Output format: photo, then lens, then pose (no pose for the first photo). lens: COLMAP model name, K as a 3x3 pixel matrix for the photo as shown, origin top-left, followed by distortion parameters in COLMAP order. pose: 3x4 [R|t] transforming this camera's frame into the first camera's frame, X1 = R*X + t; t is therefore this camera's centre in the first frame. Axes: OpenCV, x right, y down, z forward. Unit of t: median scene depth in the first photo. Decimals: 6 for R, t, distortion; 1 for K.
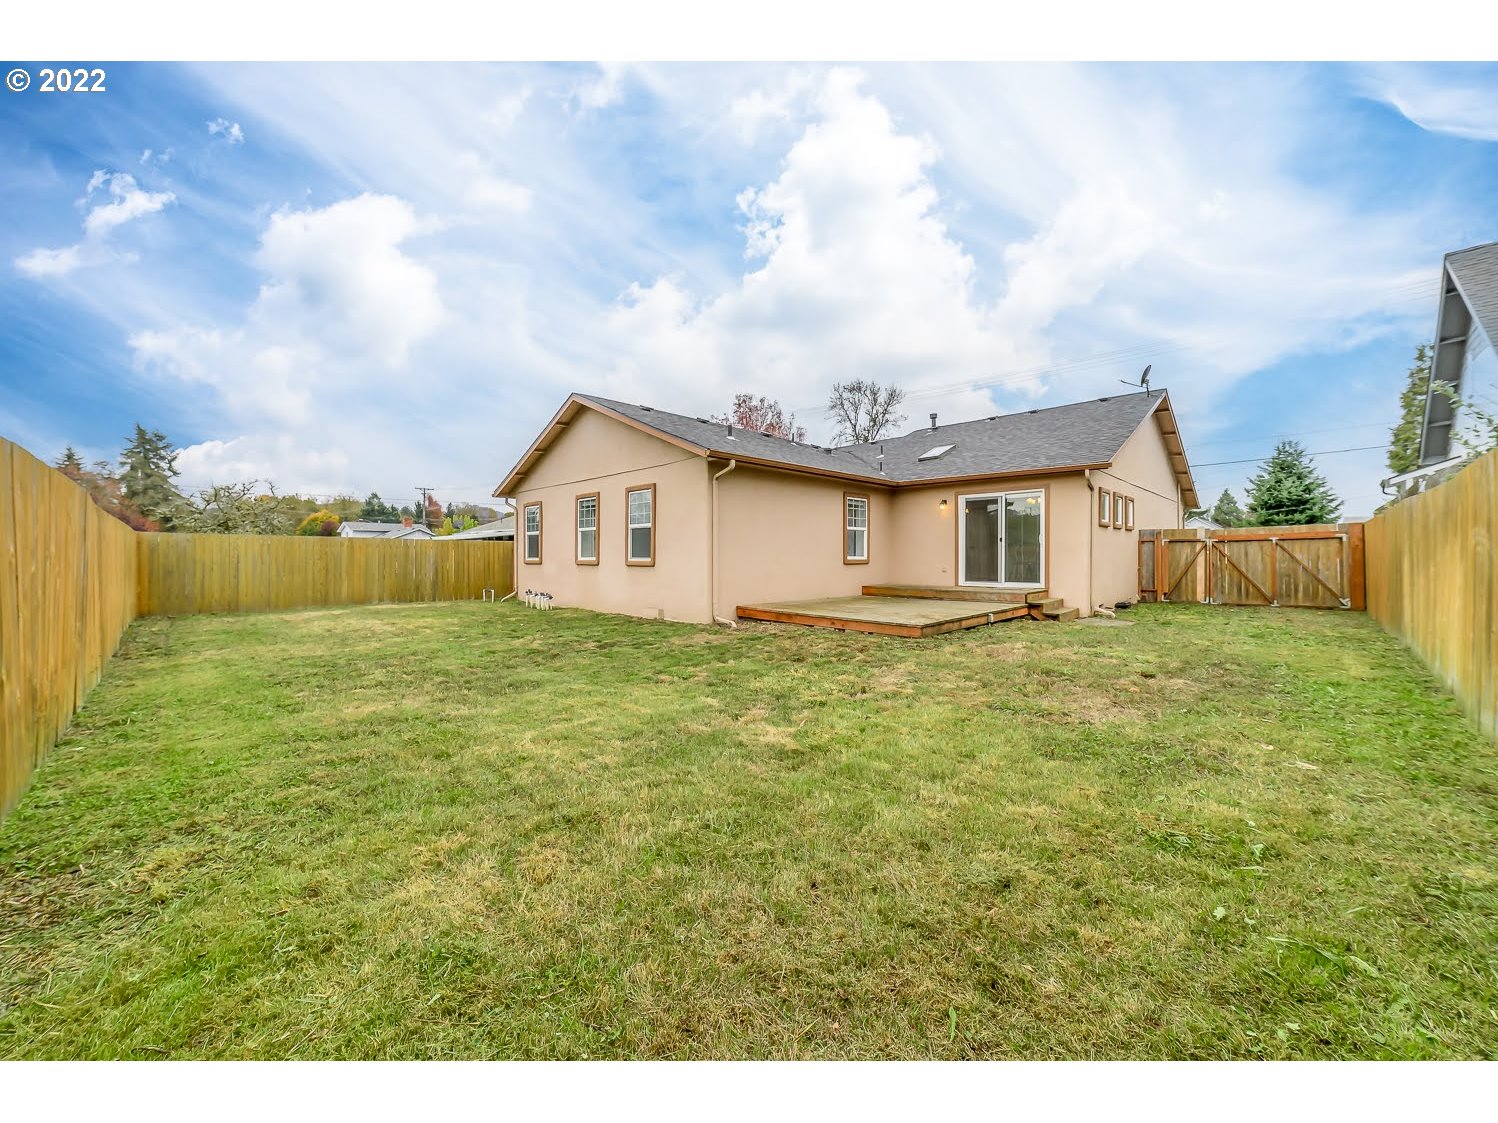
lens RADIAL K [[569.6, 0, 743.5], [0, 569.6, 557.7], [0, 0, 1]] dist [-0.027088, 0.009176]
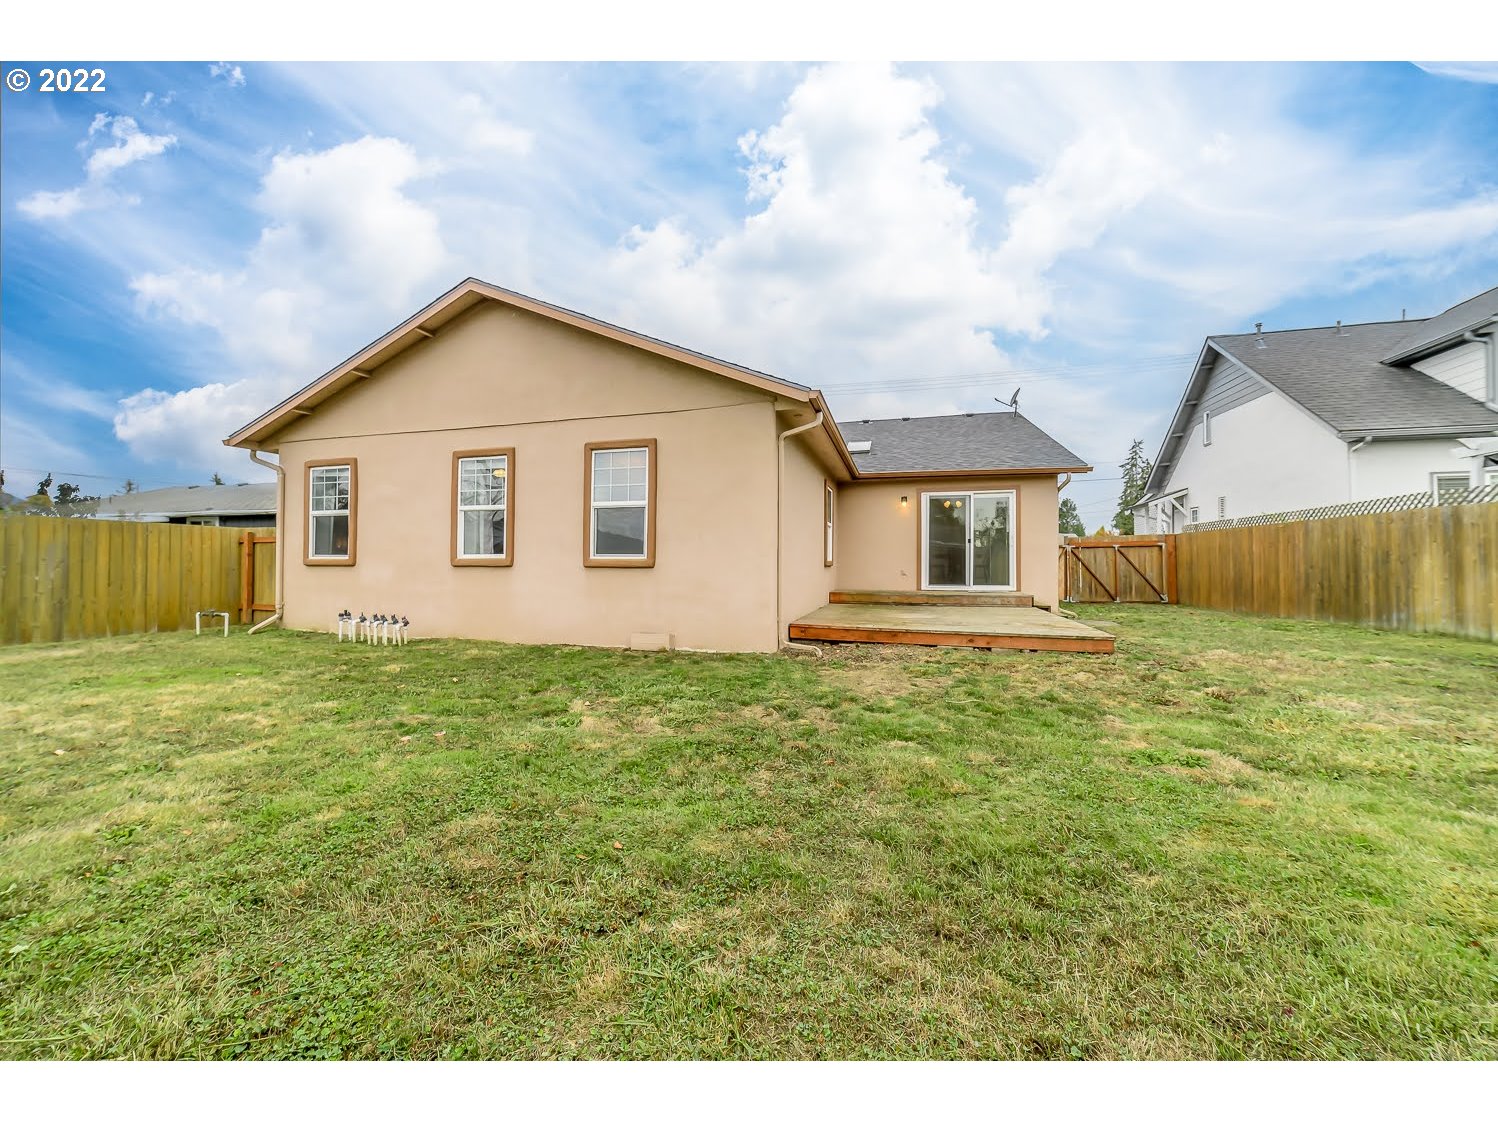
lens RADIAL K [[569.6, 0, 743.5], [0, 569.6, 557.7], [0, 0, 1]] dist [-0.027088, 0.009176]
pose [[0.863525, 0.010702, 0.504193, -0.351783], [-0.004399, 0.999897, -0.013689, 0.011180], [-0.504288, 0.009603, 0.863482, 0.356542]]
